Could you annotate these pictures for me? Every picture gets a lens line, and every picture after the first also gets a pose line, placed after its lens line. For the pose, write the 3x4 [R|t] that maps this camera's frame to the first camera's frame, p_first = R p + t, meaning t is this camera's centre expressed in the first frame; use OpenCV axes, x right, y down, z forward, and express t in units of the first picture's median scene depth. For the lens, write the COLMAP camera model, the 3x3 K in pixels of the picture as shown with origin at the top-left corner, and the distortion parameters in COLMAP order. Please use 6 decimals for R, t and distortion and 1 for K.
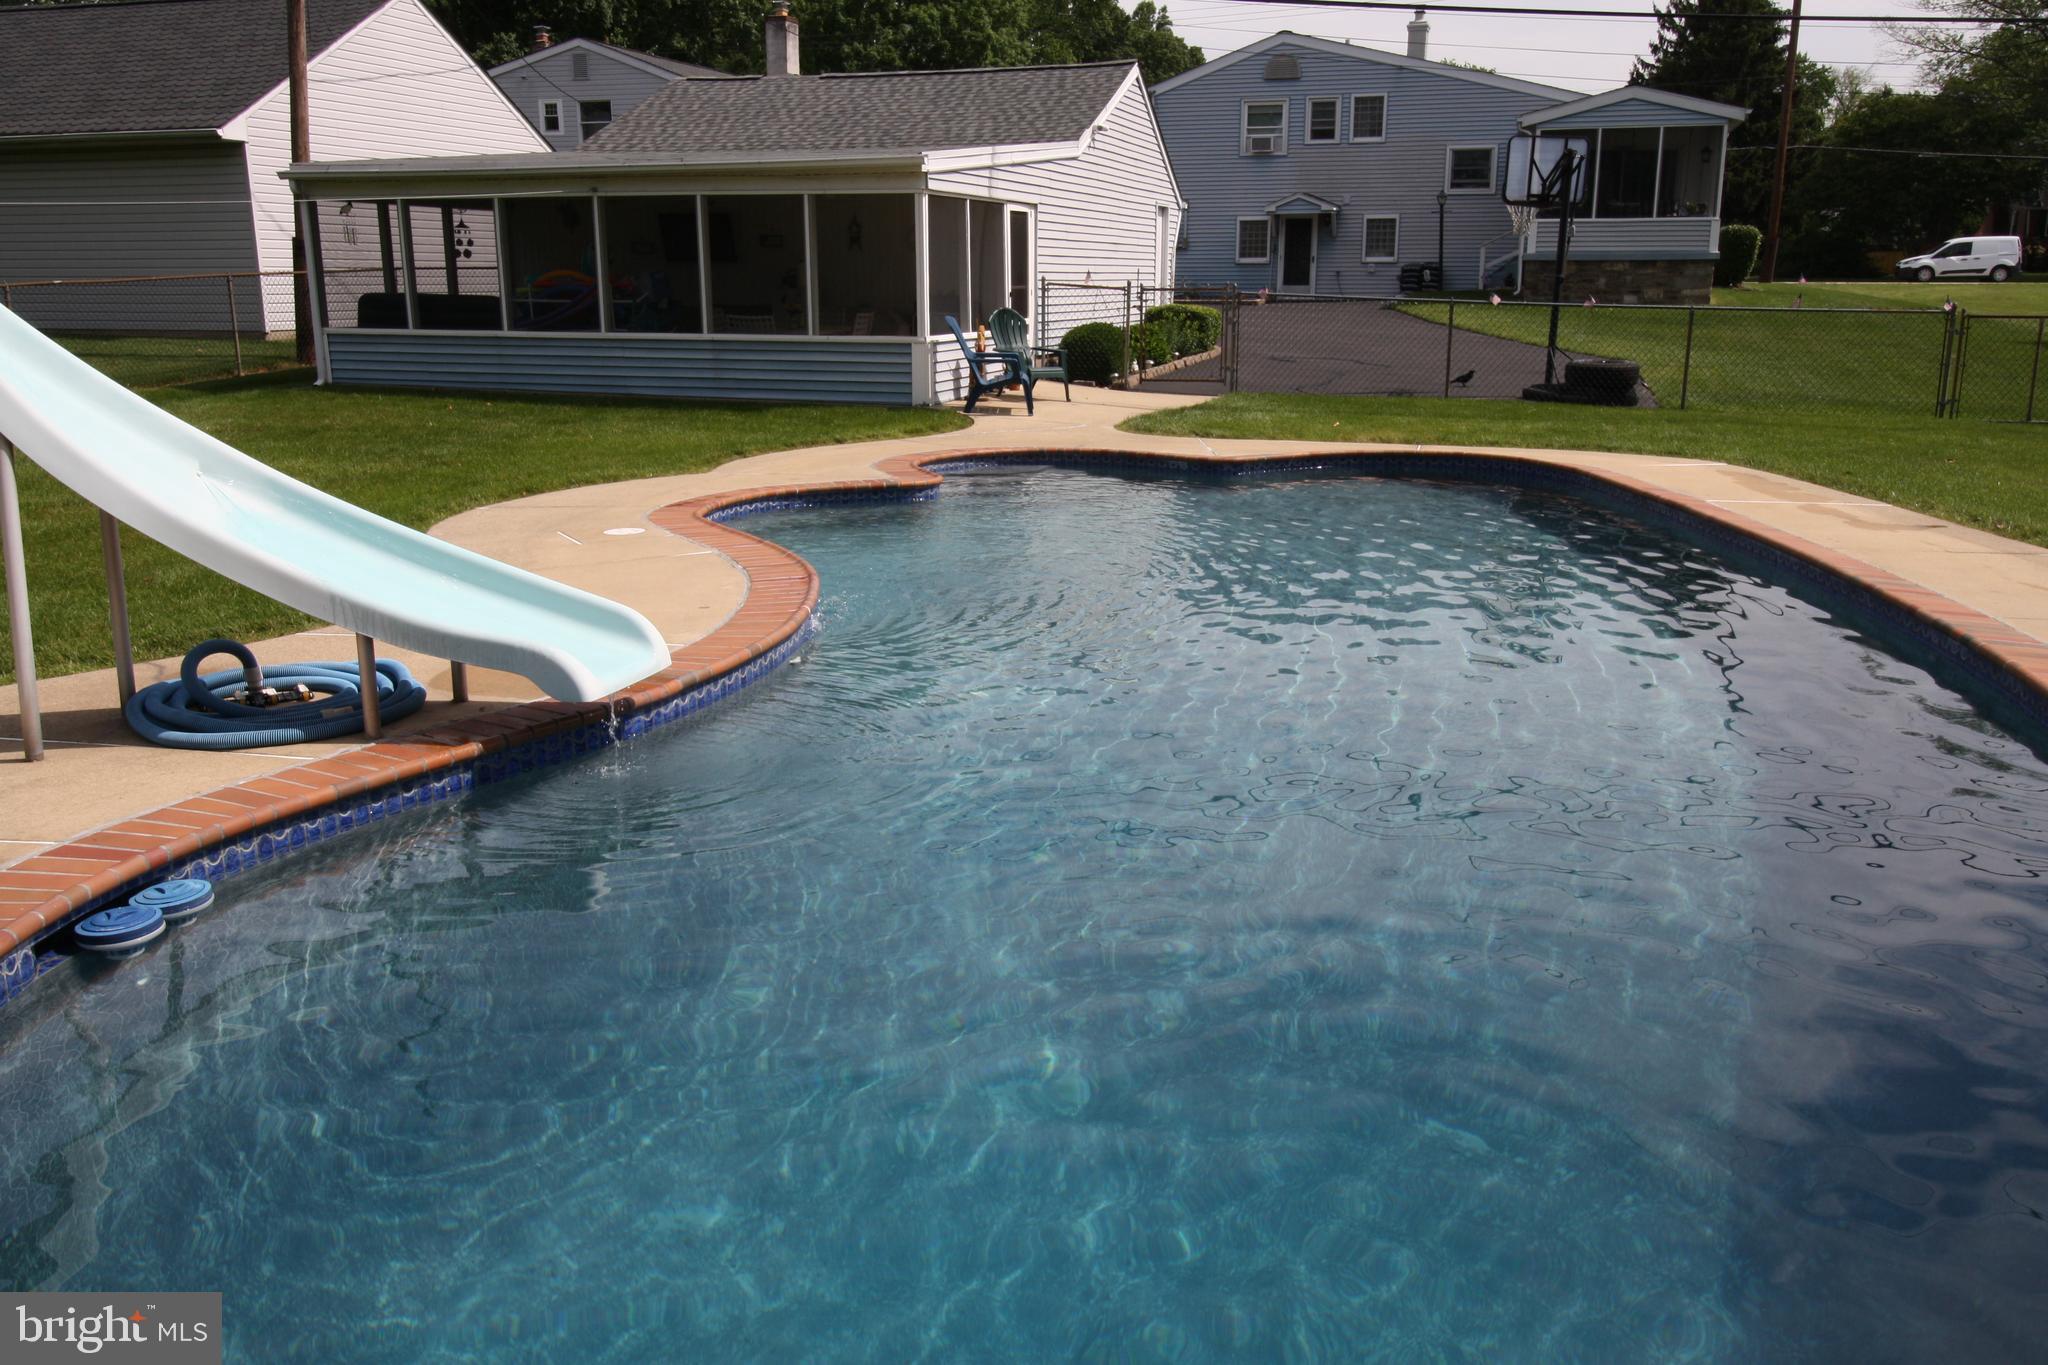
lens RADIAL K [[1594.4, 0, 1045.6], [0, 1594.4, 662.7], [0, 0, 1]] dist [0.013816, -0.006868]
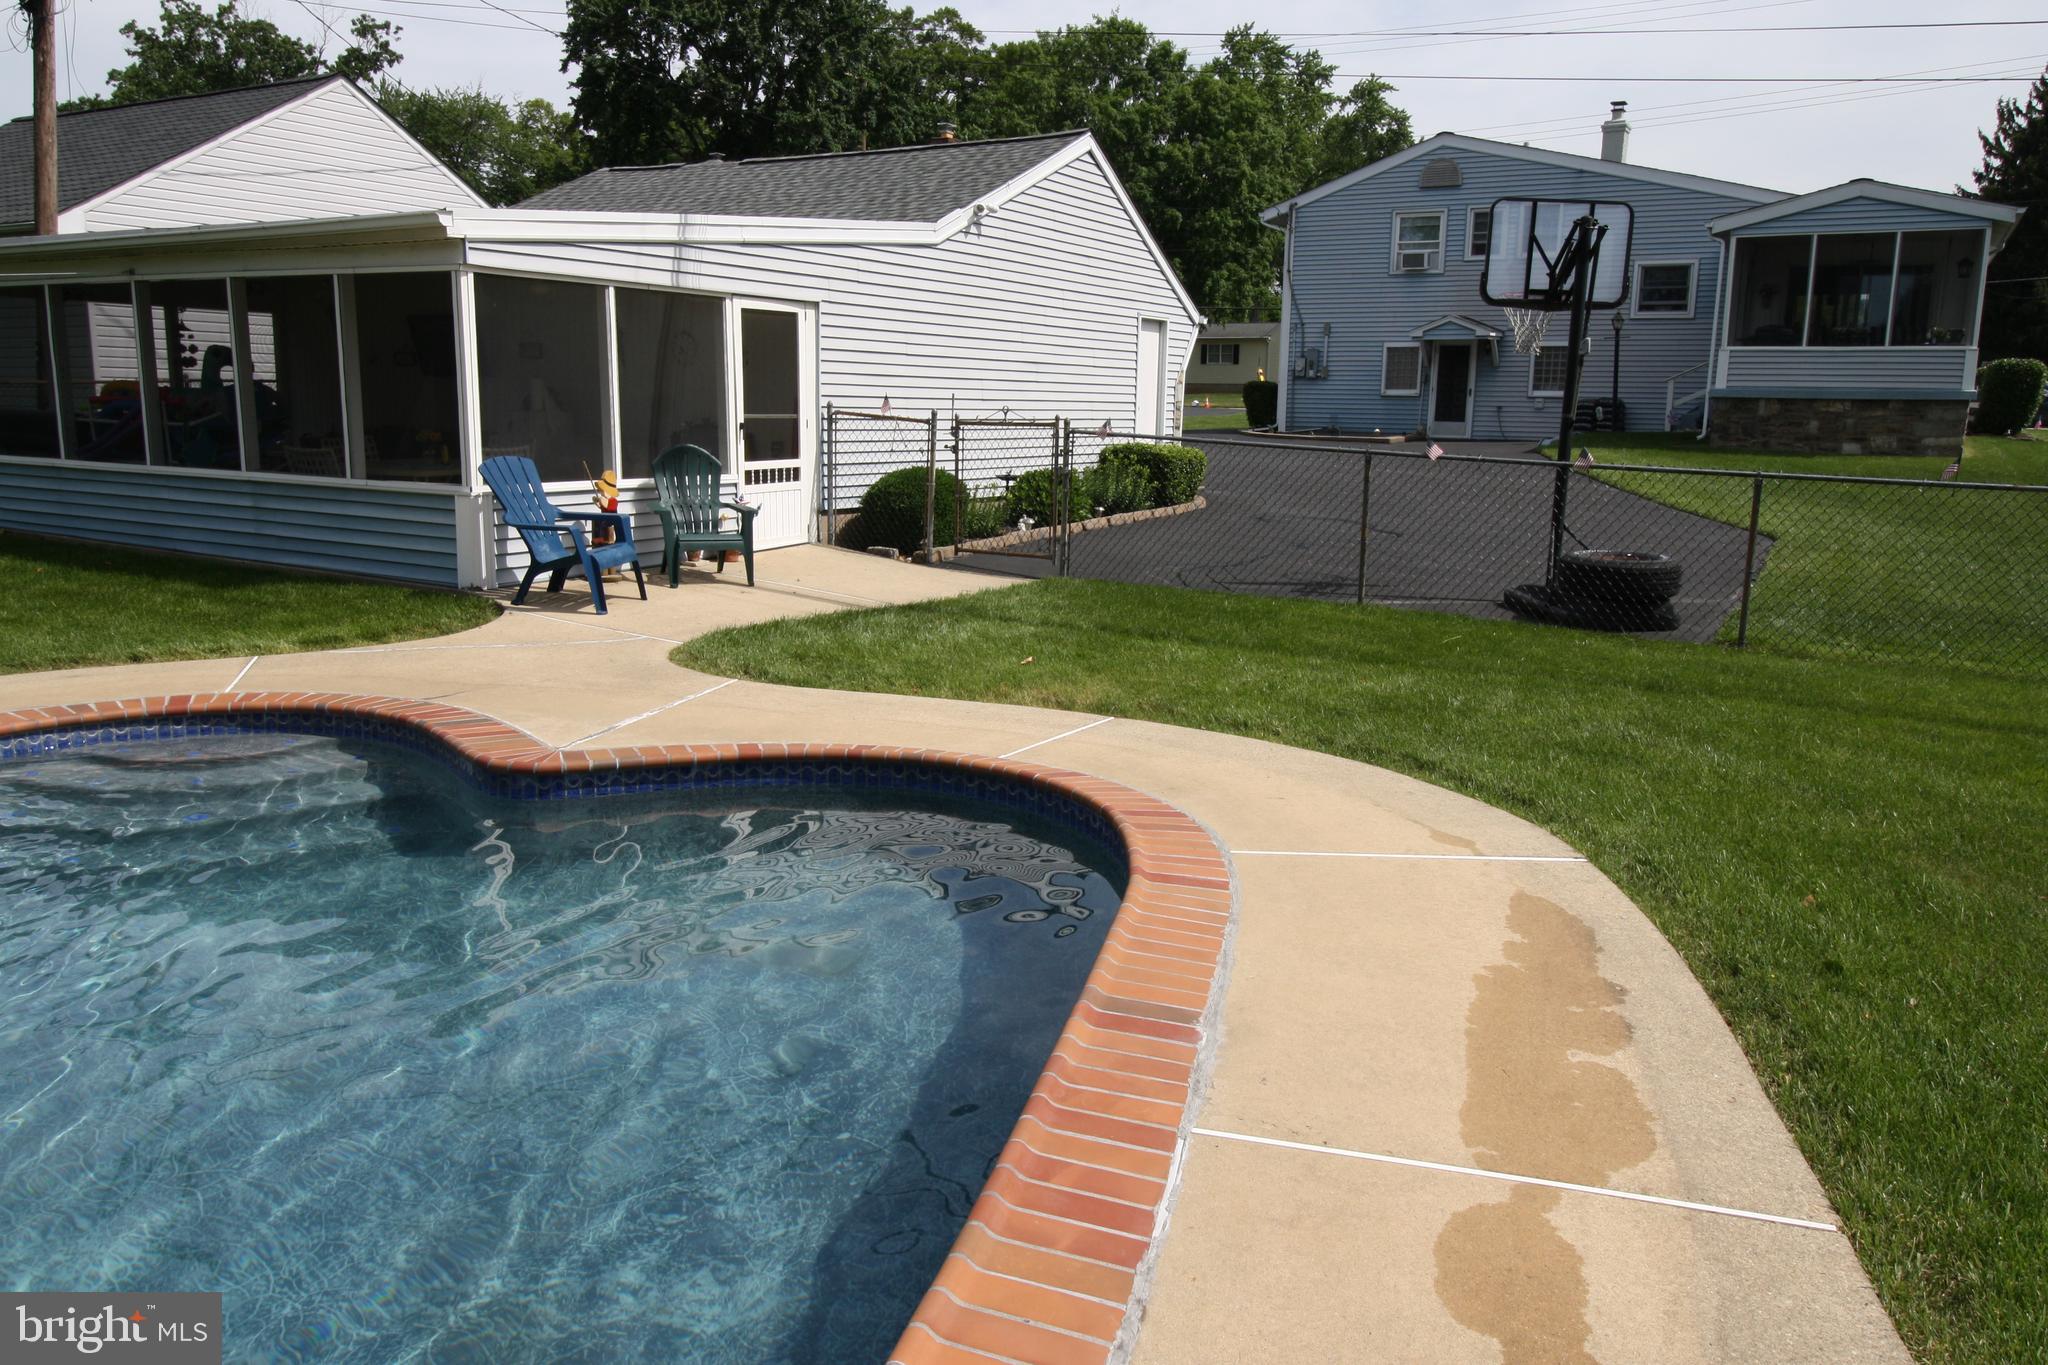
lens RADIAL K [[1481.1, 0, 1055.2], [0, 1481.1, 652.6], [0, 0, 1]] dist [0.013665, -0.009115]
pose [[0.977699, 0.052370, -0.203378, 0.221051], [-0.066991, 0.995590, -0.065677, -0.086440], [0.199042, 0.077837, 0.976895, 0.351754]]
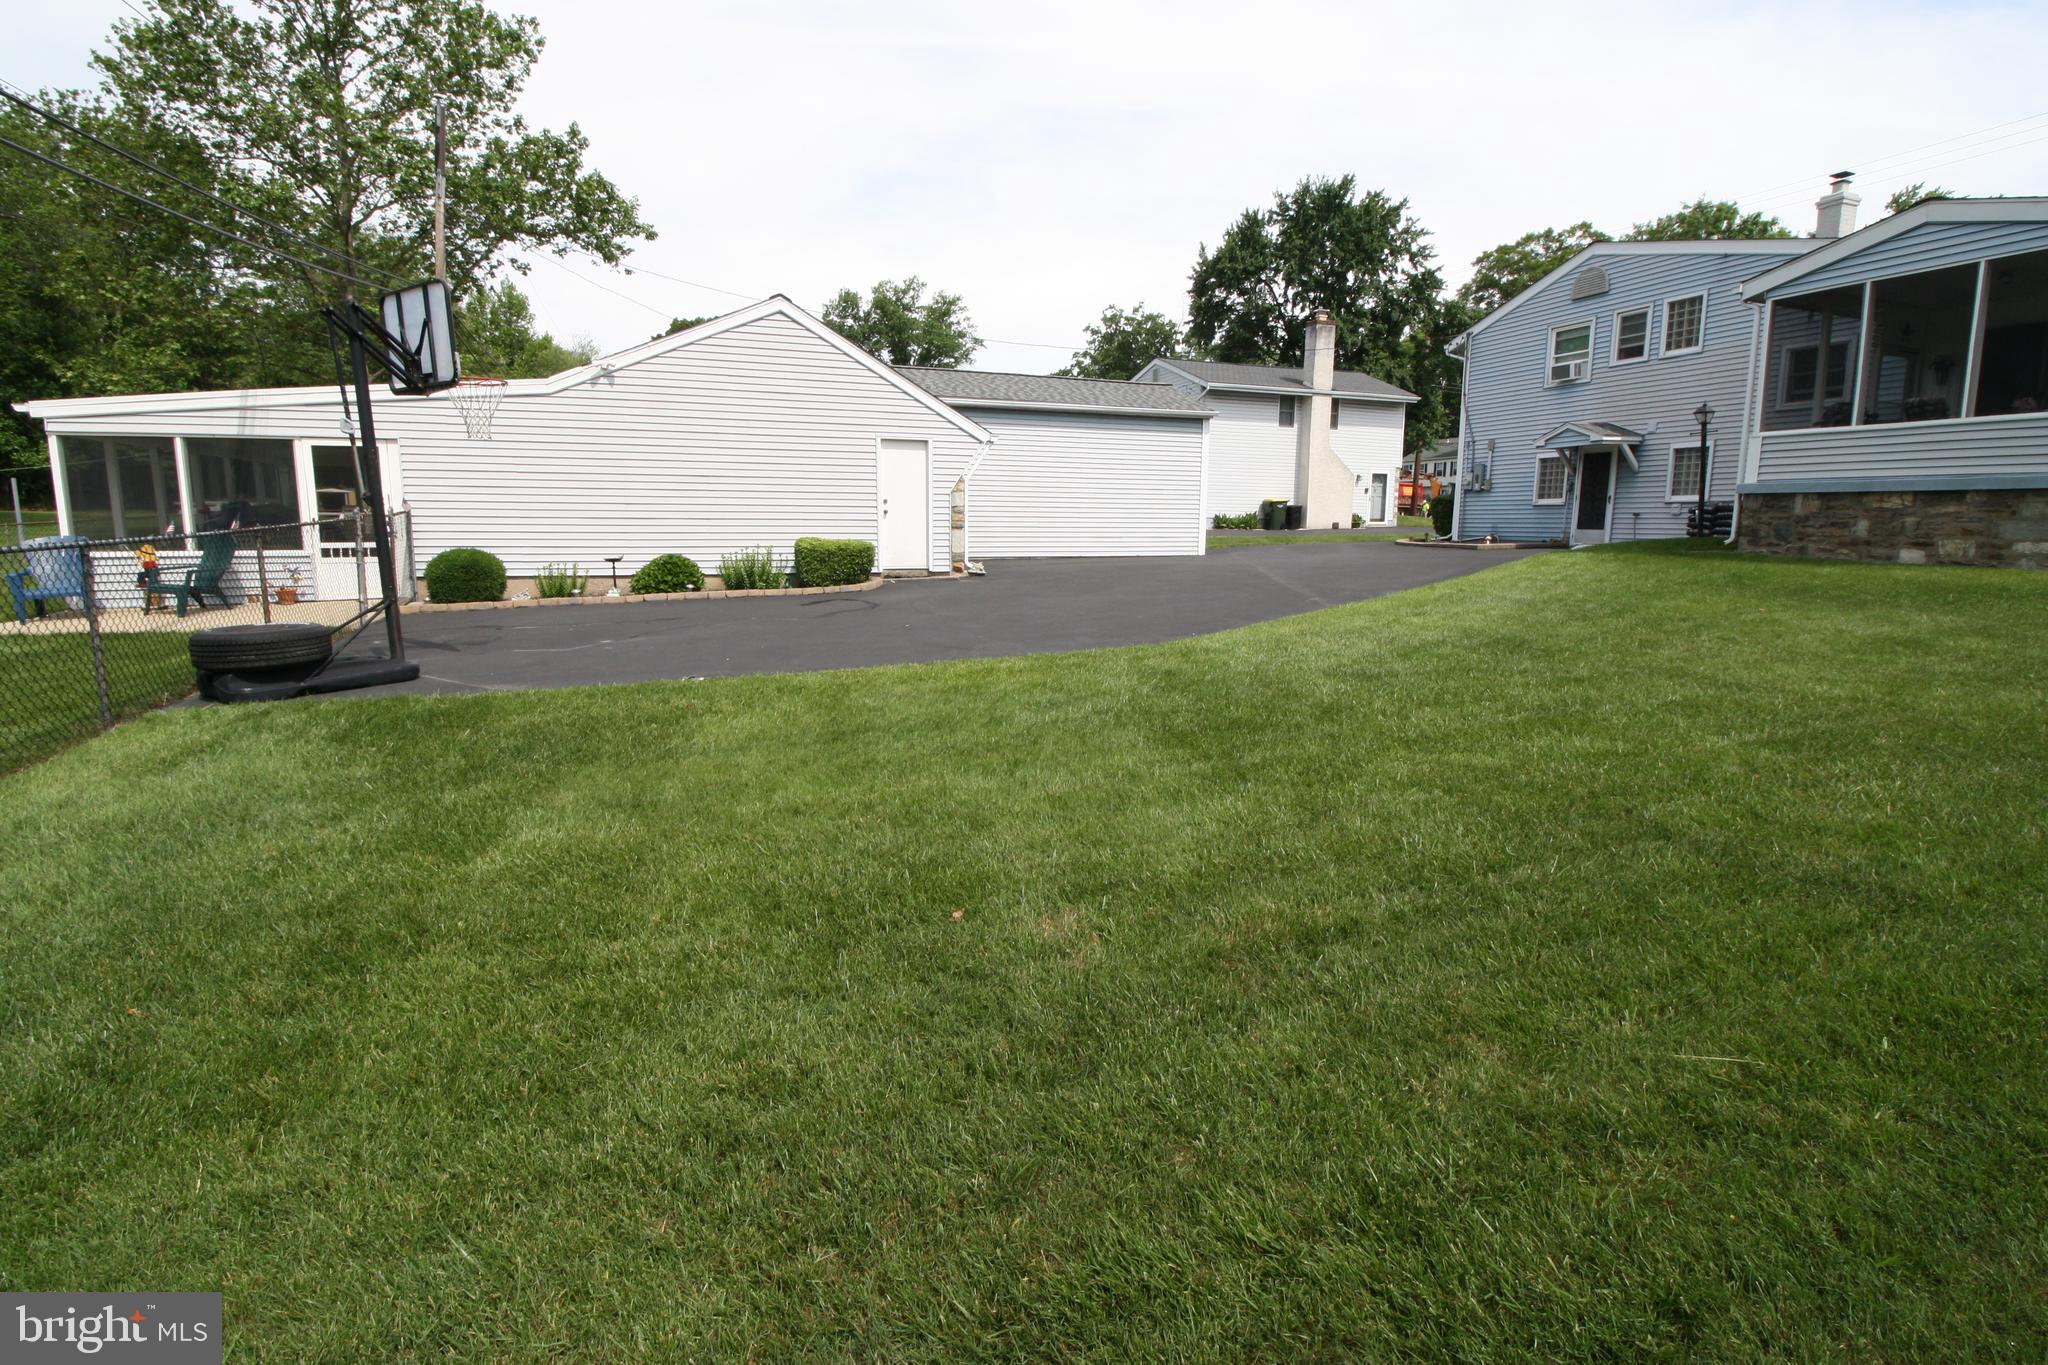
lens RADIAL K [[955.0, 0, 1032.3], [0, 955.0, 670.2], [0, 0, 1]] dist [-0.010832, -0.009795]
pose [[0.611135, 0.124419, -0.781686, 0.712050], [-0.193641, 0.981061, 0.004762, -0.201086], [0.767475, 0.148456, 0.623653, 0.871481]]
